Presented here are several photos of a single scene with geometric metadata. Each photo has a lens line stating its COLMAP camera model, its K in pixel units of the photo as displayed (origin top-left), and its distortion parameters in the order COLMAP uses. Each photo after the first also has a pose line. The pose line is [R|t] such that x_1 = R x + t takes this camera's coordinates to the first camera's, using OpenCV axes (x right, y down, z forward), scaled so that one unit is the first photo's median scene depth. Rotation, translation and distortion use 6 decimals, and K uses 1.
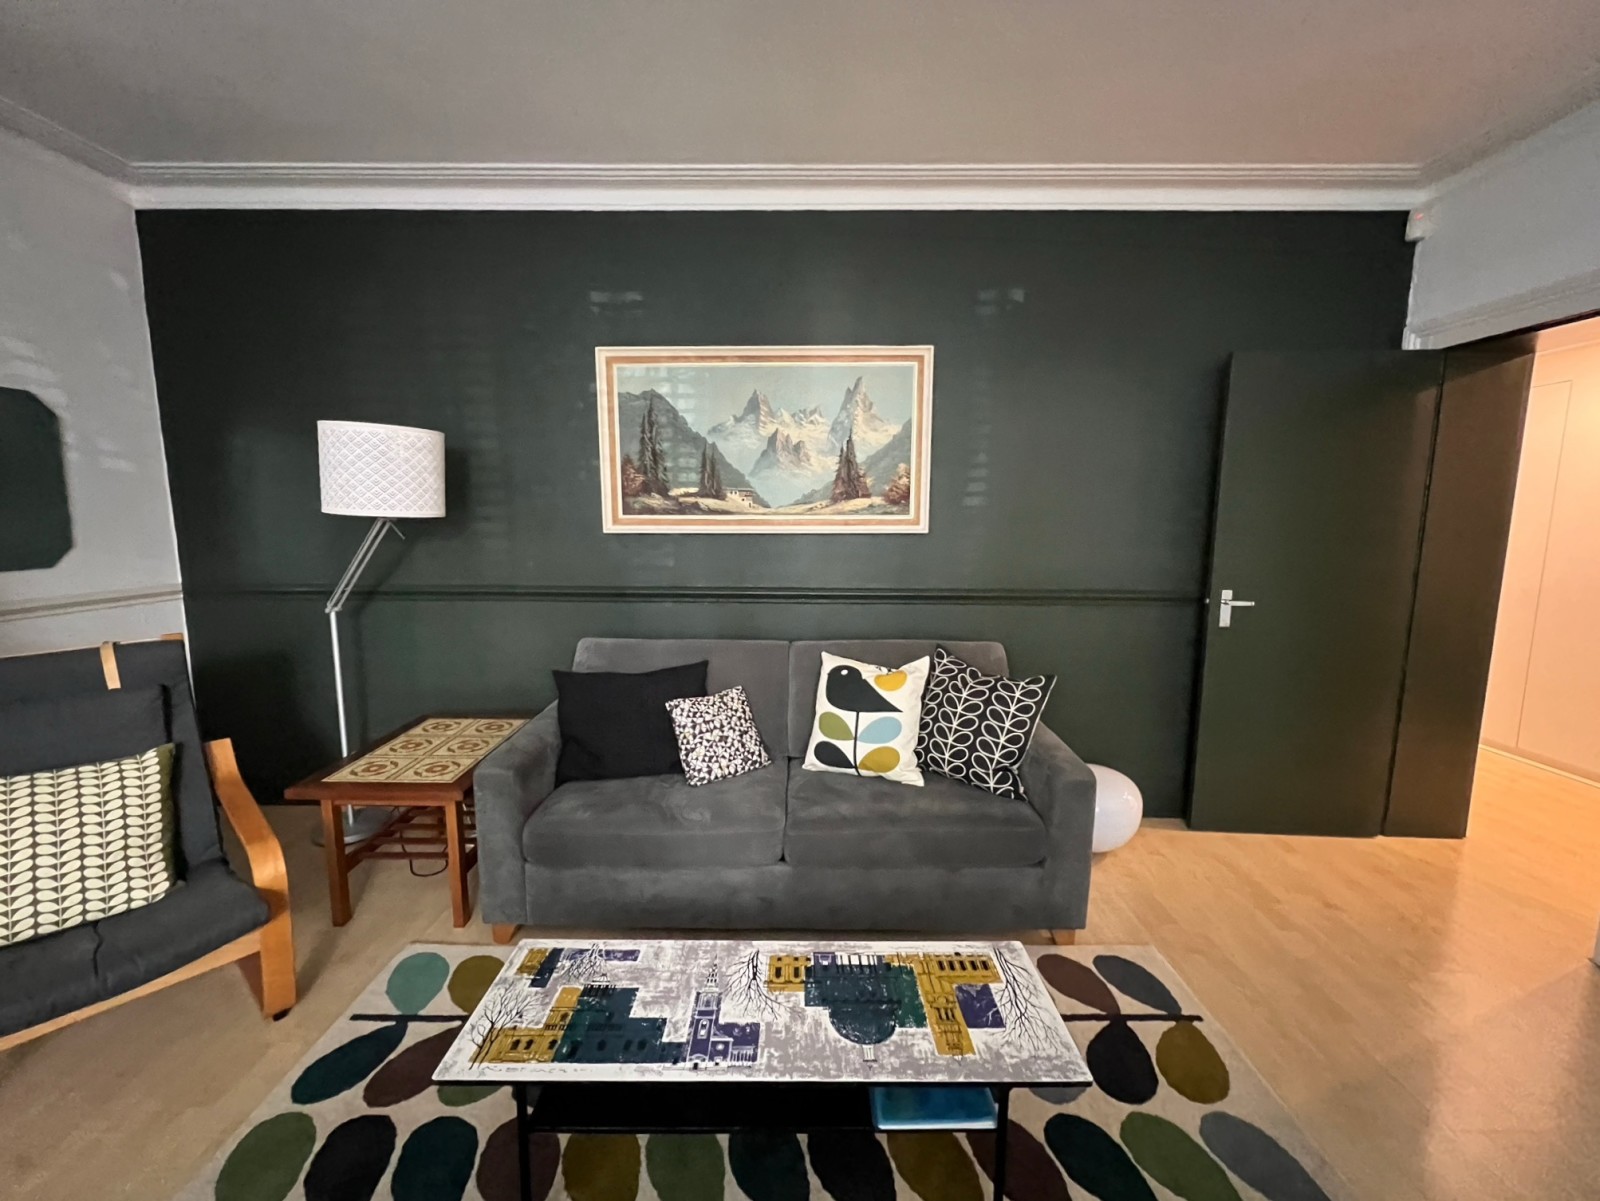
lens RADIAL K [[644.2, 0, 811.4], [0, 644.2, 598.0], [0, 0, 1]] dist [-0.000641, -0.000008]
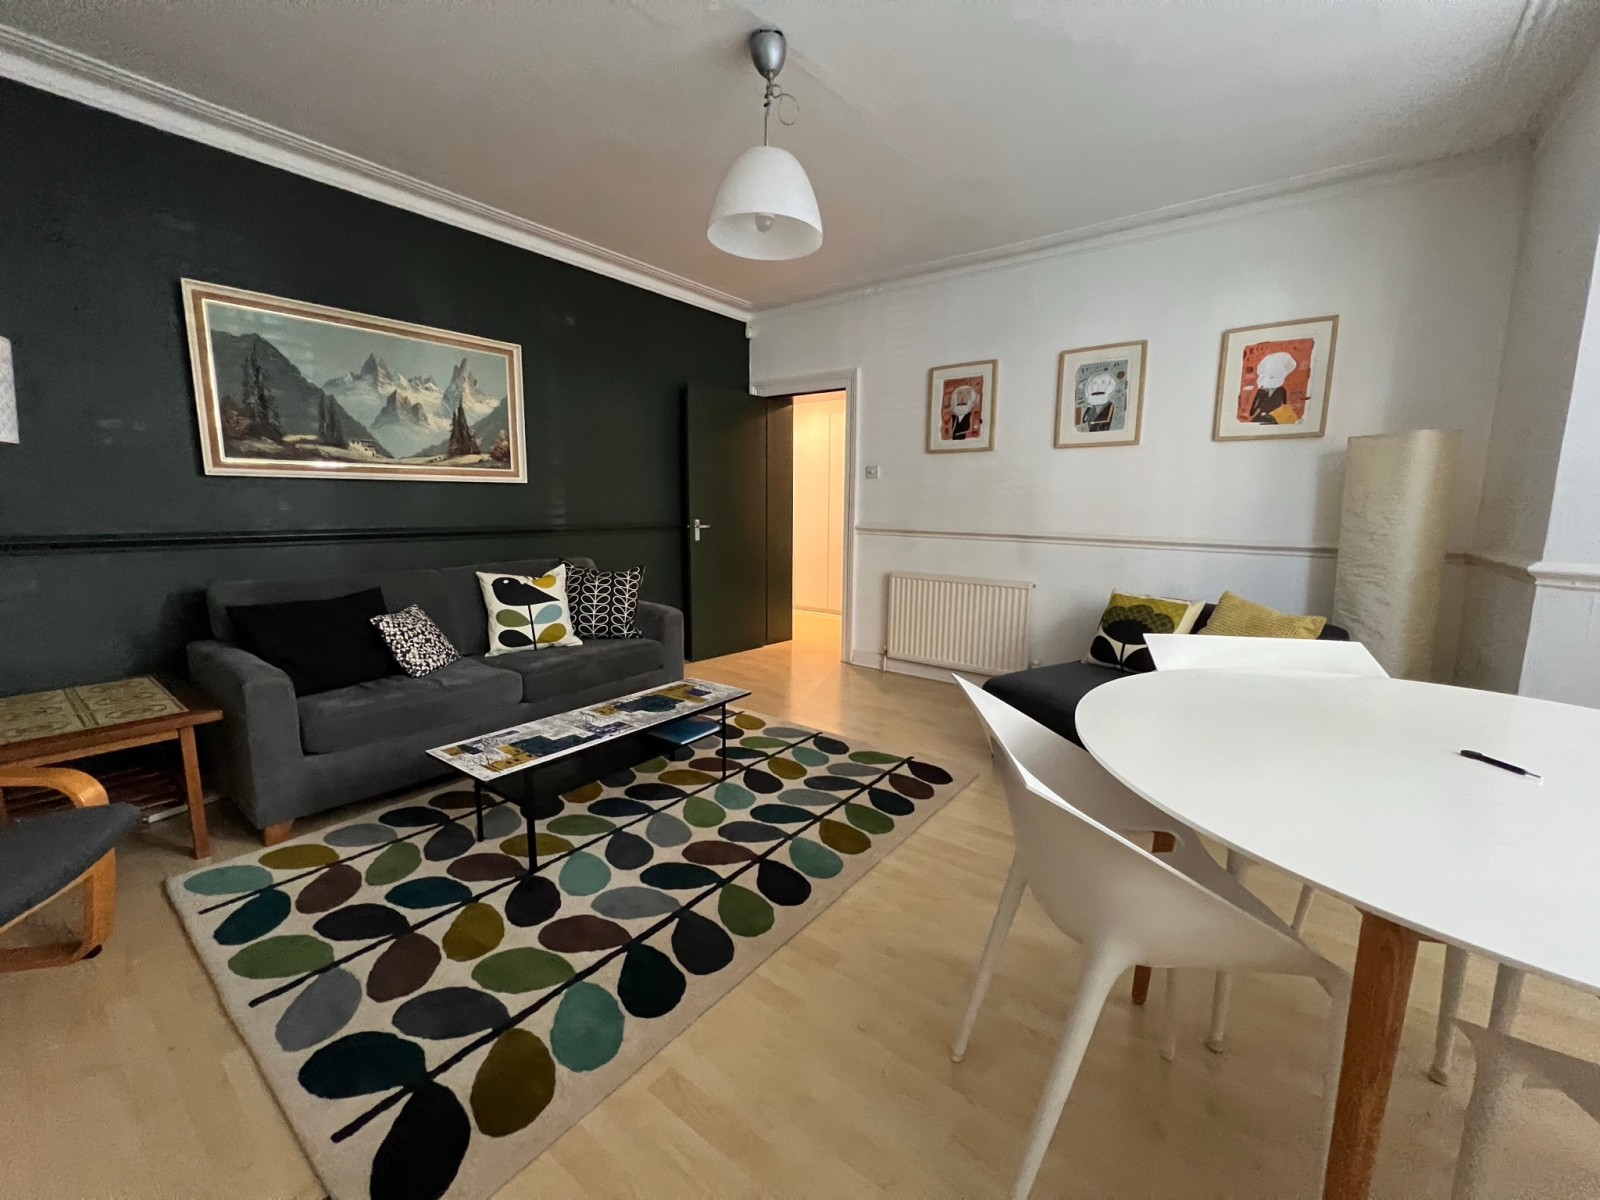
lens RADIAL K [[645.9, 0, 798.3], [0, 645.9, 598.4], [0, 0, 1]] dist [-0.001119, -0.000052]
pose [[0.611002, -0.114557, 0.783296, -0.687099], [0.096115, 0.992889, 0.070237, 0.121803], [-0.785772, 0.032372, 0.617668, -0.347407]]
